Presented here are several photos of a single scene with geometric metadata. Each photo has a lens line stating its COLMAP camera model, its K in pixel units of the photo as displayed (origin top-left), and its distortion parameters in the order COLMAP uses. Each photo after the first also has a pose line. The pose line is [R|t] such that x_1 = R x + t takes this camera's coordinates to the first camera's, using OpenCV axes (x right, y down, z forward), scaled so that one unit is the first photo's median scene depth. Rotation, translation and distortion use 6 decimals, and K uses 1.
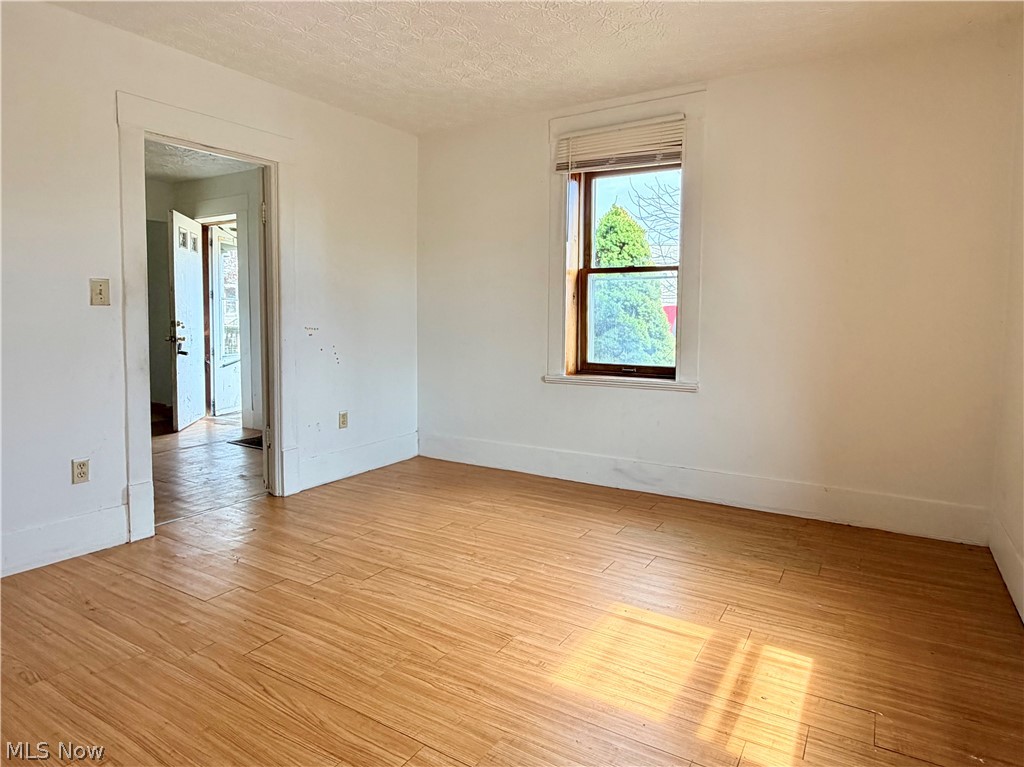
lens RADIAL K [[569.1, 0, 516.4], [0, 569.1, 382.6], [0, 0, 1]] dist [-0.001082, 0.000471]
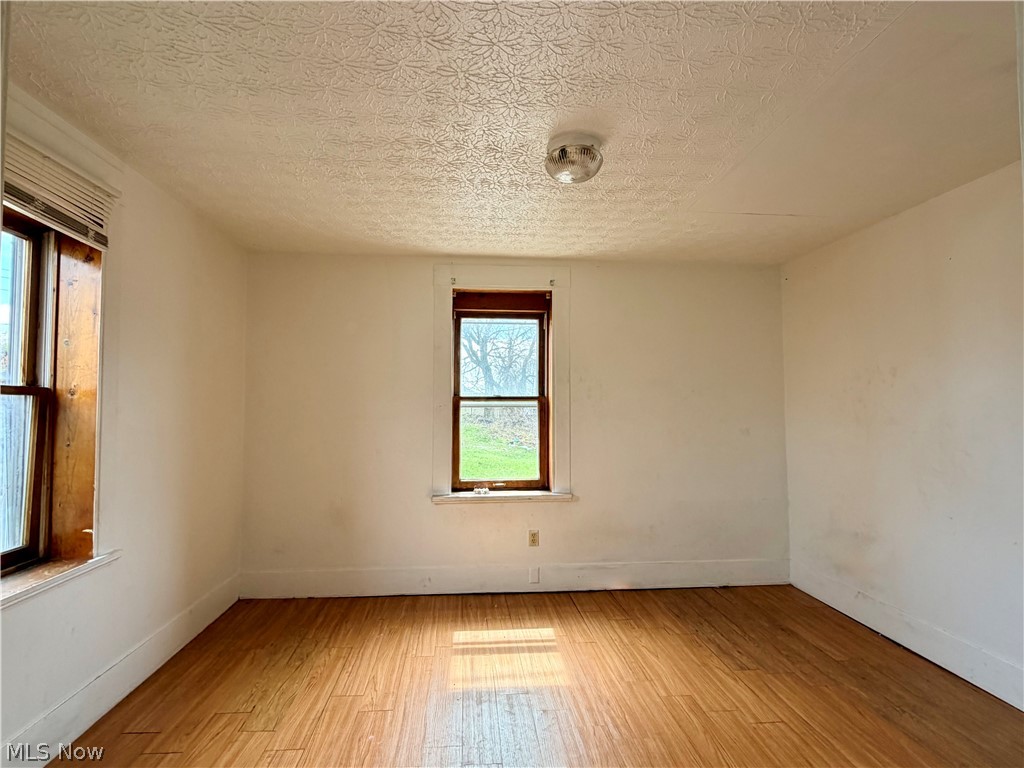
lens RADIAL K [[552.6, 0, 513.8], [0, 552.6, 382.9], [0, 0, 1]] dist [0.000986, 0.000615]
pose [[-0.575317, 0.031292, 0.817332, -0.972807], [0.090927, 0.995521, 0.025890, -0.304258], [-0.812861, 0.089212, -0.575585, 1.657158]]
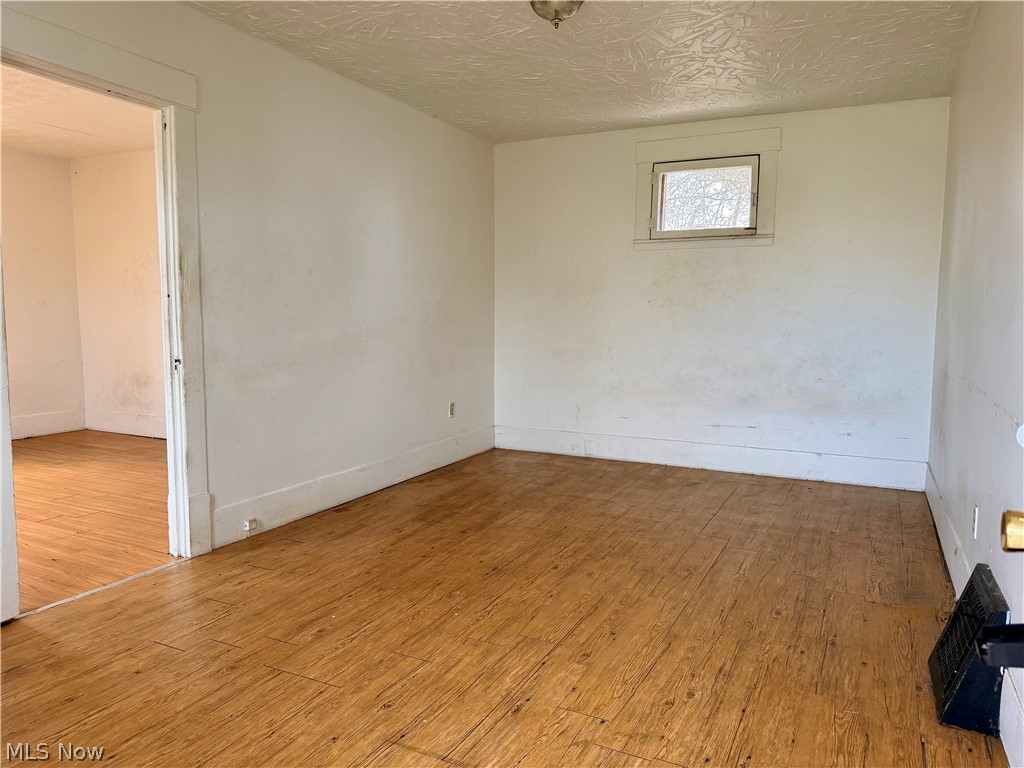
lens RADIAL K [[731.8, 0, 511.6], [0, 731.8, 383.9], [0, 0, 1]] dist [-0.000340, -0.000682]
pose [[-0.997719, -0.007565, -0.067072, -1.382557], [-0.022062, 0.975668, 0.218139, -0.358801], [0.063790, 0.219121, -0.973610, 2.597176]]
